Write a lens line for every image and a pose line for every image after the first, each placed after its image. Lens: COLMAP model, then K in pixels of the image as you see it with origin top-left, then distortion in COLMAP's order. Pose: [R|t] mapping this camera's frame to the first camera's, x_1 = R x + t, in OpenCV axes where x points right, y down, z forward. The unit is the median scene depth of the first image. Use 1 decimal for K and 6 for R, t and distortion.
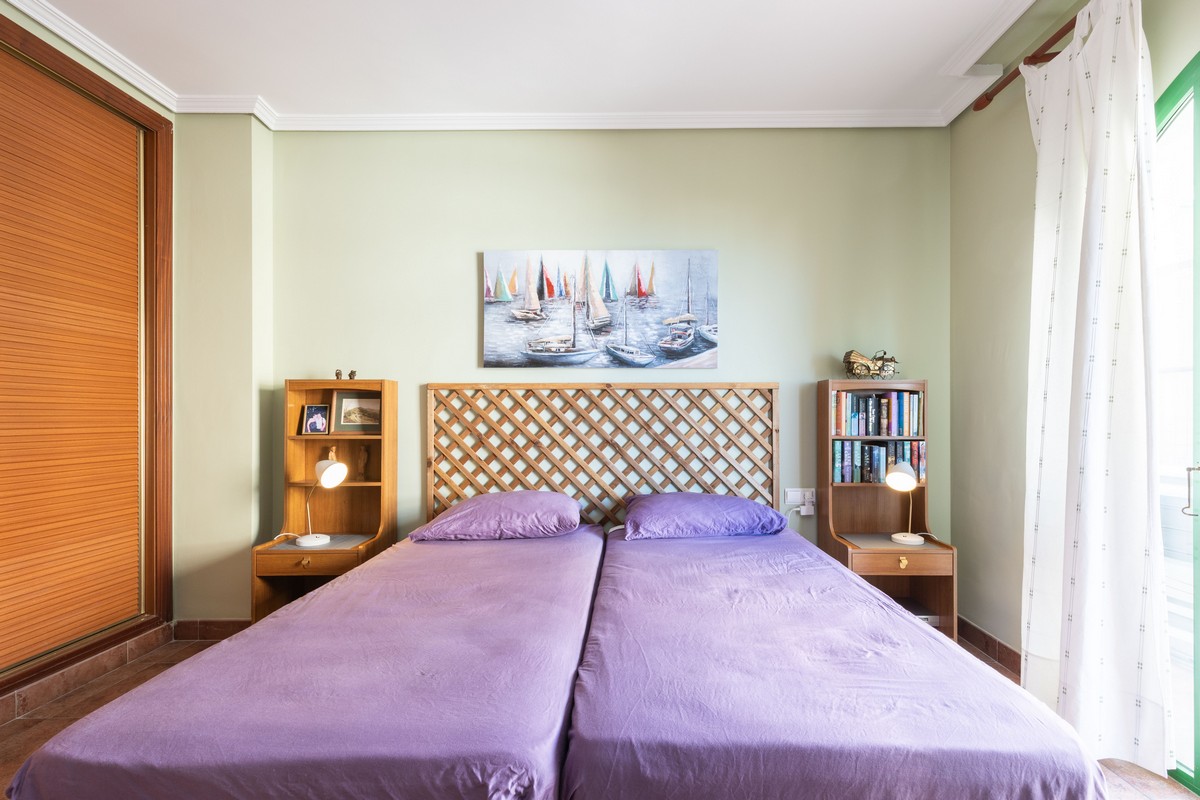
lens RADIAL K [[542.5, 0, 647.0], [0, 542.5, 419.8], [0, 0, 1]] dist [0.008955, -0.000911]
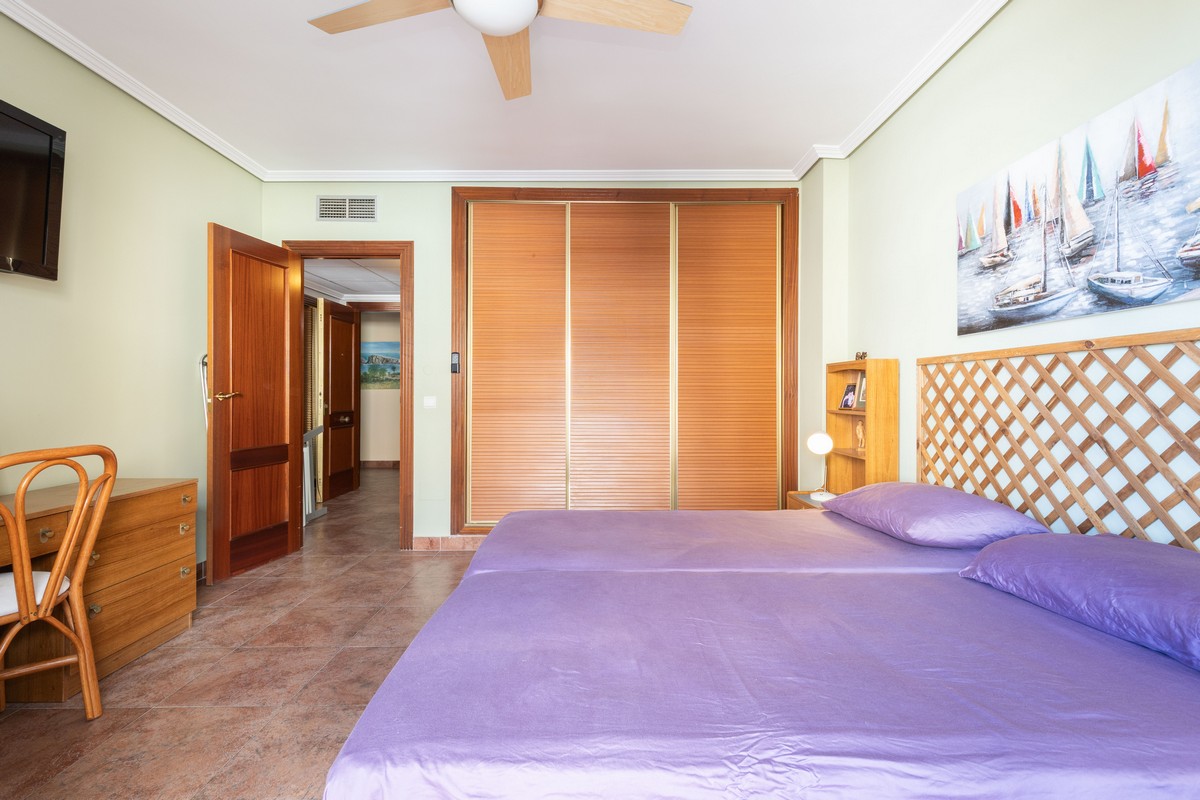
lens RADIAL K [[553.0, 0, 583.1], [0, 553.0, 396.6], [0, 0, 1]] dist [0.000679, -0.000271]
pose [[-0.010111, 0.002324, -0.999946, 0.552774], [0.007993, 0.999966, 0.002244, -0.009785], [0.999917, -0.007970, -0.010129, 0.437540]]
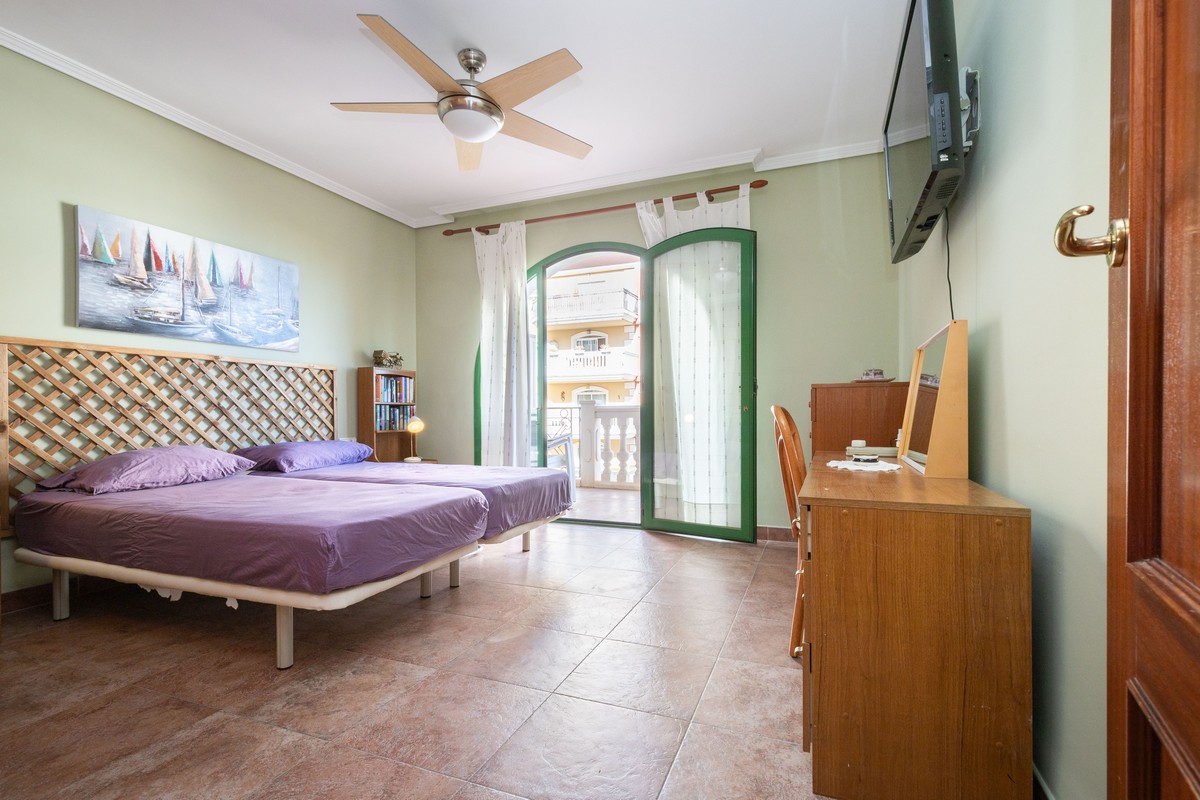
lens RADIAL K [[542.5, 0, 593.8], [0, 542.5, 416.1], [0, 0, 1]] dist [0.008955, -0.000911]
pose [[0.395333, -0.006807, 0.918513, -0.835780], [-0.004388, 0.999947, 0.009299, 0.050241], [-0.918528, -0.007707, 0.395282, -0.227446]]
